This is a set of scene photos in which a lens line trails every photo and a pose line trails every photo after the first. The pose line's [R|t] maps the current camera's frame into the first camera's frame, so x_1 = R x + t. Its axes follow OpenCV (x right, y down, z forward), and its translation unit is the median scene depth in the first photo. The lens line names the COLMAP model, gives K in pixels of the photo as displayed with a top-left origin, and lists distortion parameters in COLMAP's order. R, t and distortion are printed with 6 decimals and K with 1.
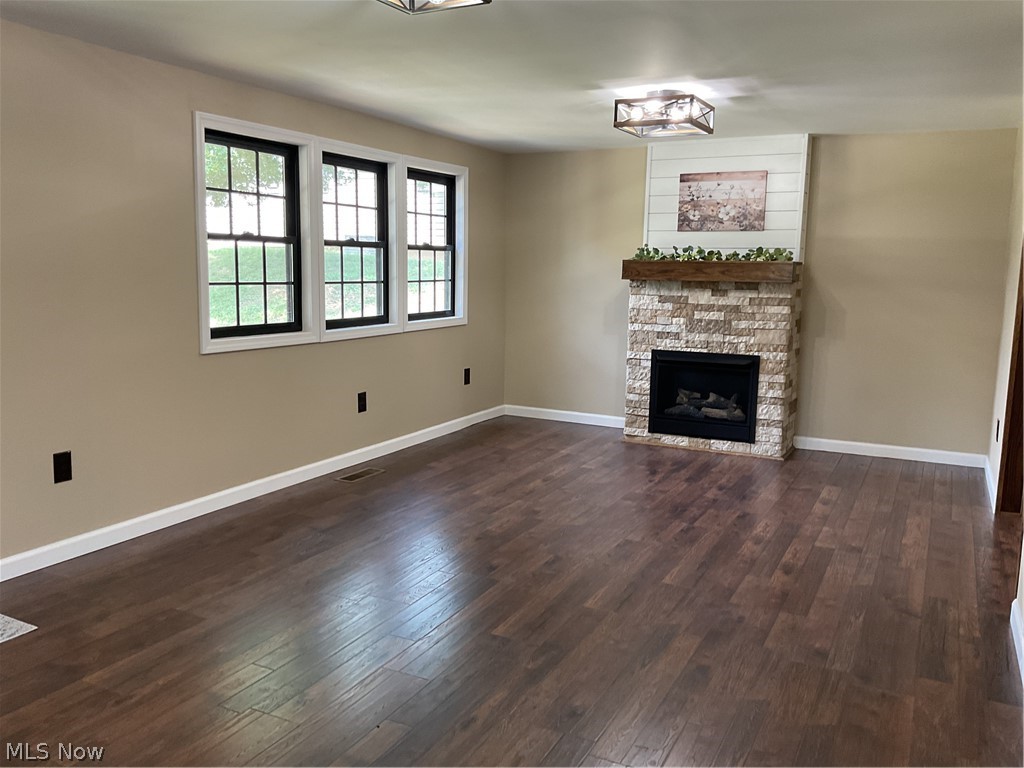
lens RADIAL K [[847.6, 0, 515.8], [0, 847.6, 386.1], [0, 0, 1]] dist [0.120924, -0.226203]
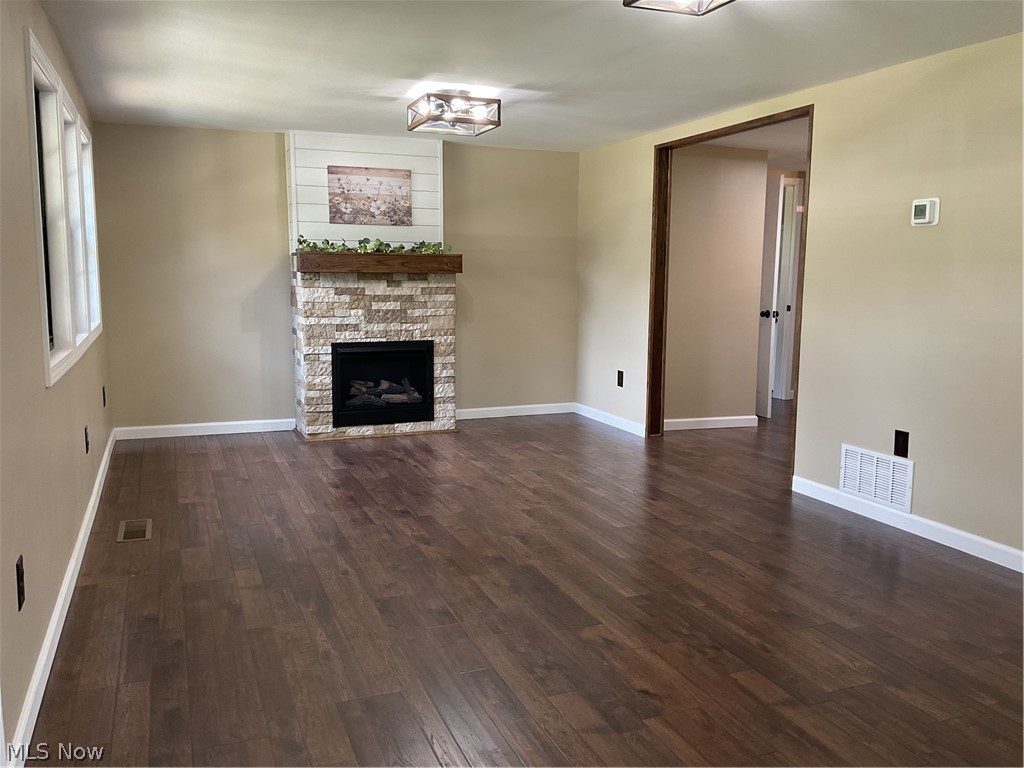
lens RADIAL K [[847.6, 0, 515.8], [0, 847.6, 386.1], [0, 0, 1]] dist [0.120924, -0.226203]
pose [[0.651478, -0.115669, 0.749798, -0.455728], [0.112794, 0.992093, 0.055043, -0.024329], [-0.750236, 0.048713, 0.659373, 0.197701]]
